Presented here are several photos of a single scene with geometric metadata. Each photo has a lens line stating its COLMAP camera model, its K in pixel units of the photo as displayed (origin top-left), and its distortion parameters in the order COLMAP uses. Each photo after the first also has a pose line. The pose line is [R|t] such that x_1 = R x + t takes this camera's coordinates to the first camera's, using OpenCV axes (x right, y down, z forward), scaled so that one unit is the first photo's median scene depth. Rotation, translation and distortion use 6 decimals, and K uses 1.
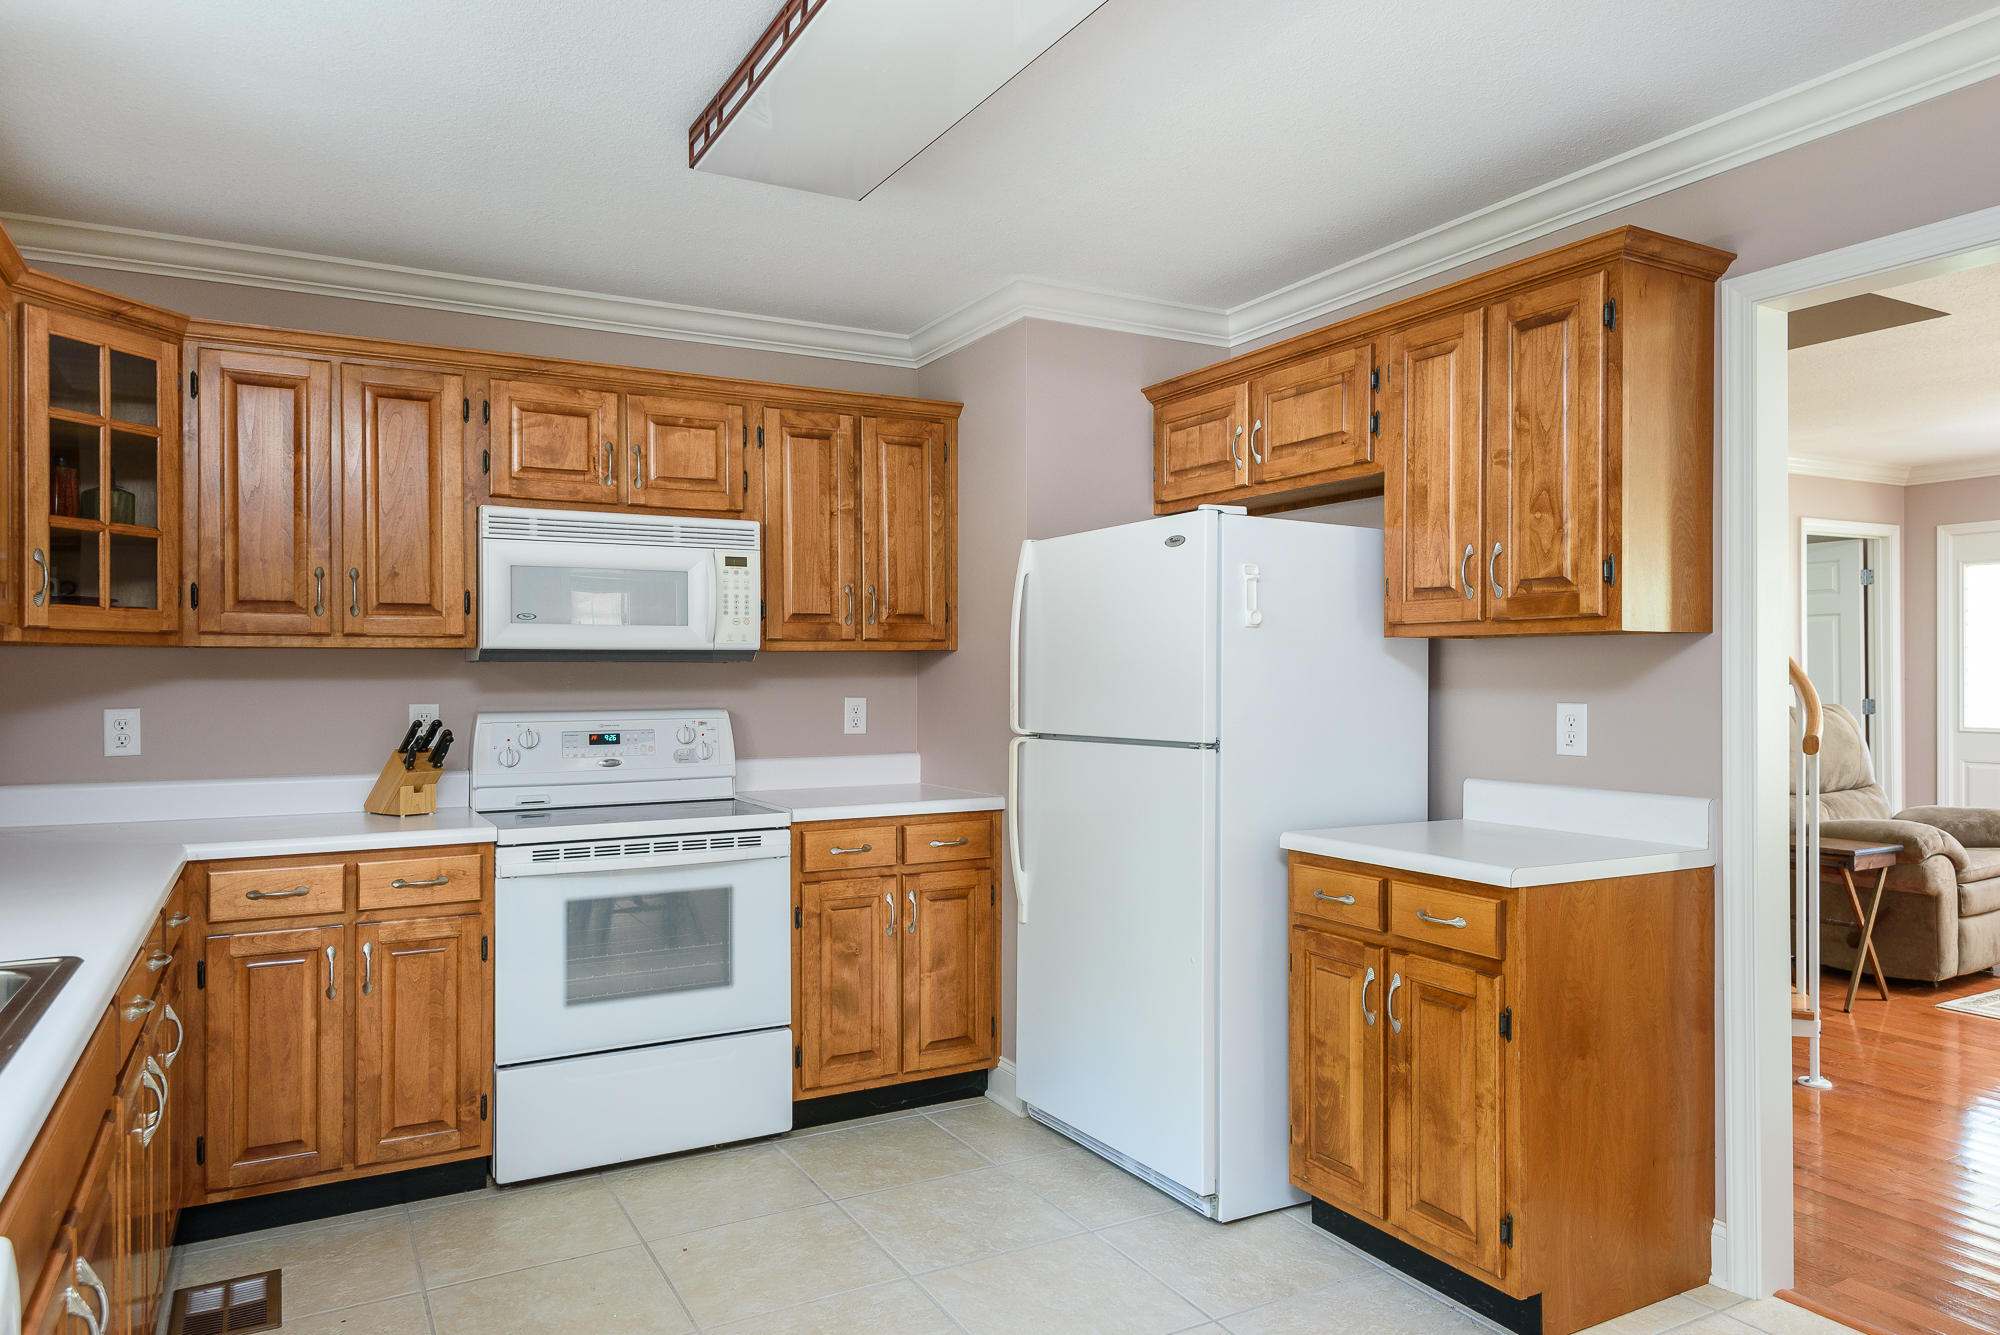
lens RADIAL K [[1283.5, 0, 1001.8], [0, 1283.5, 677.2], [0, 0, 1]] dist [-0.000805, -0.002798]
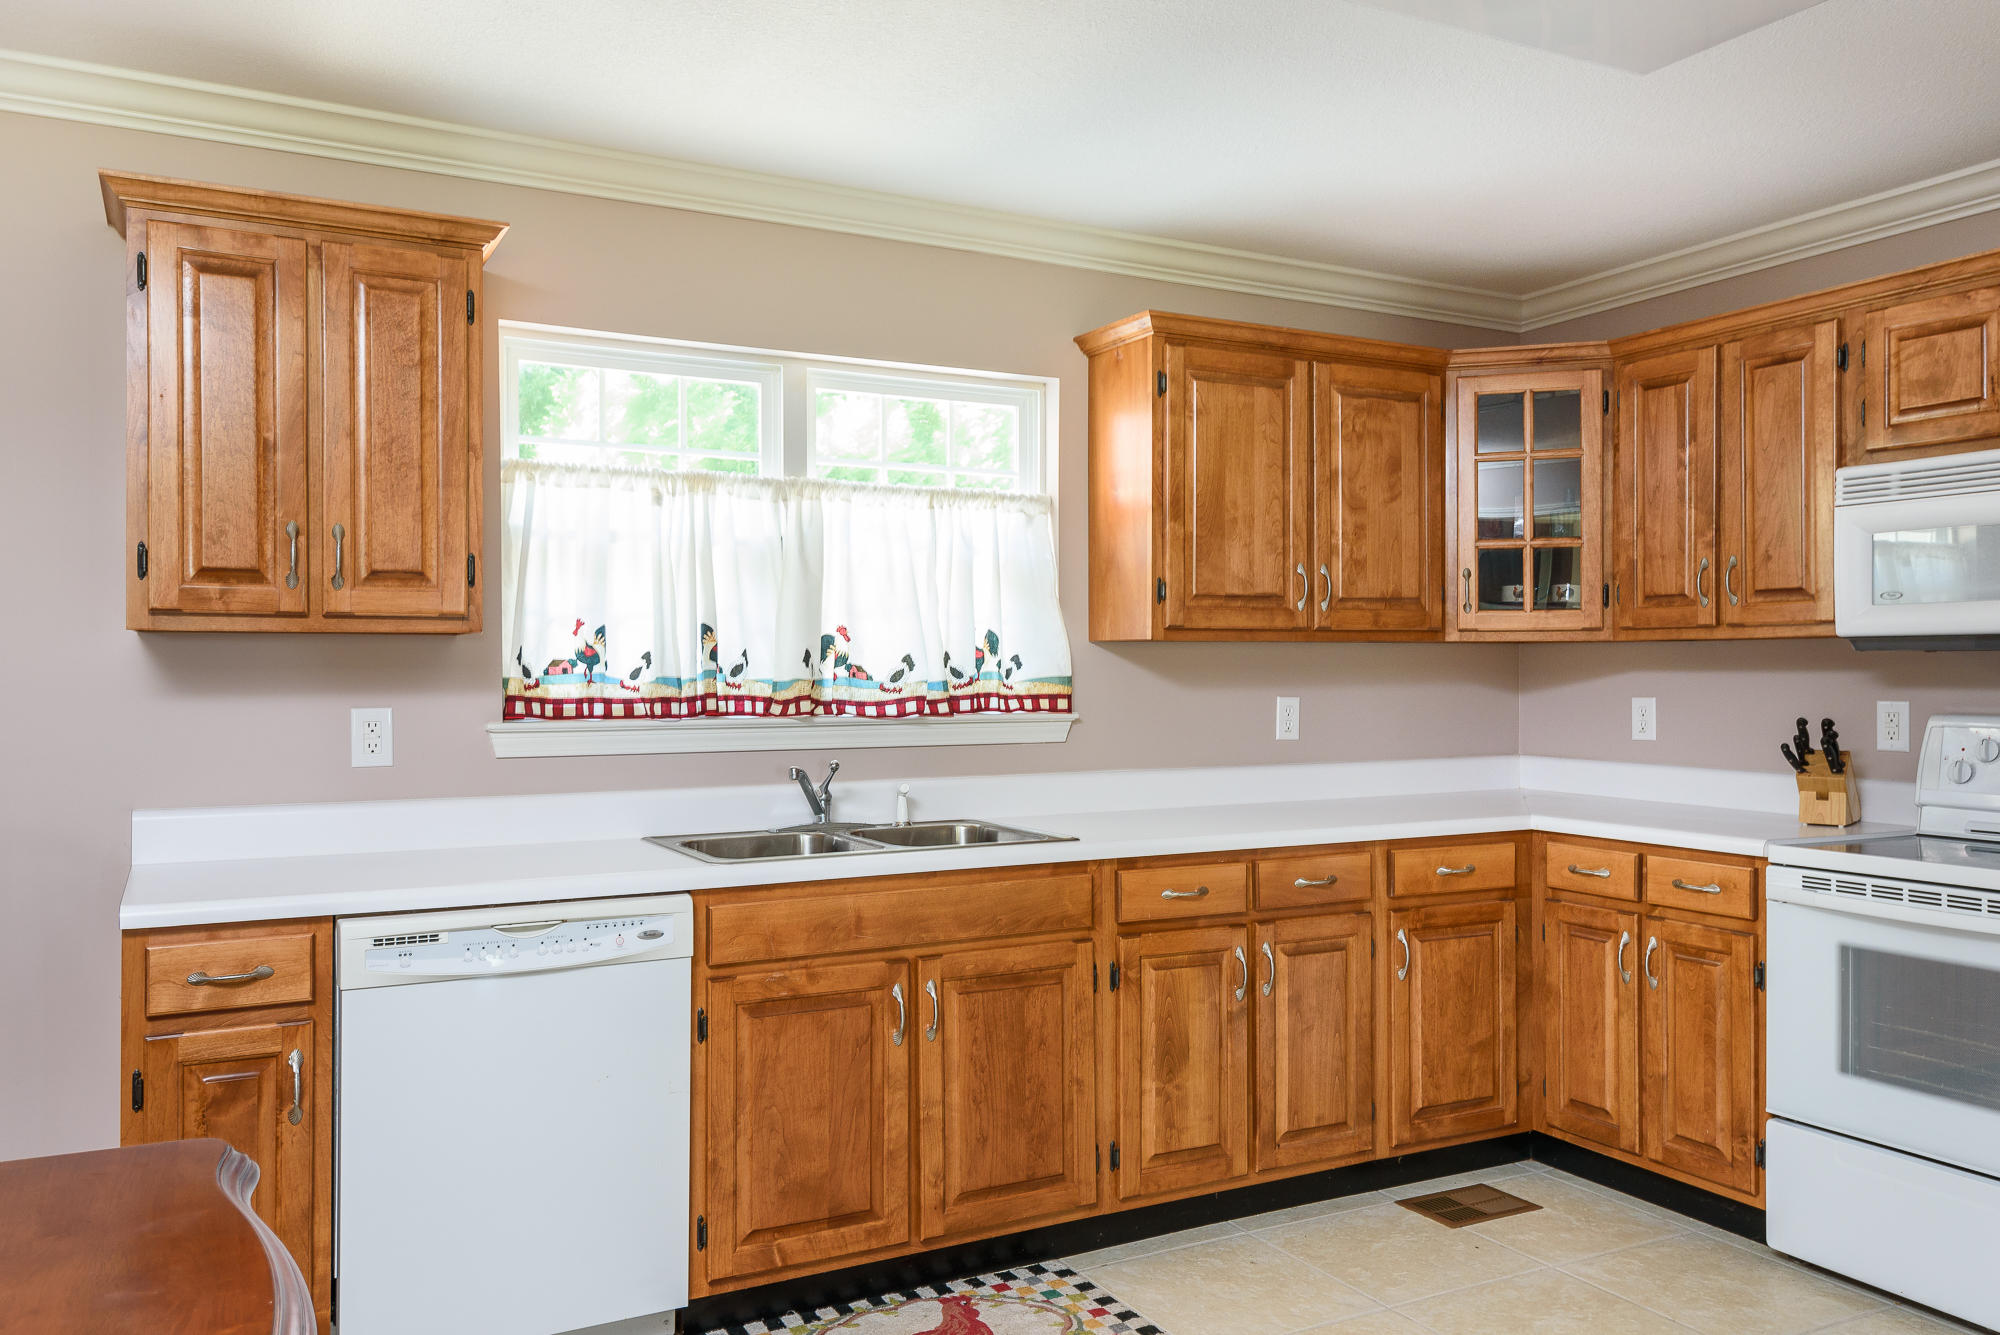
lens RADIAL K [[1485.5, 0, 998.7], [0, 1485.5, 664.0], [0, 0, 1]] dist [0.002214, 0.002358]
pose [[-0.026687, 0.001782, -0.999642, 0.638163], [0.003832, 0.999991, 0.001681, -0.008196], [0.999637, -0.003786, -0.026693, 0.499576]]
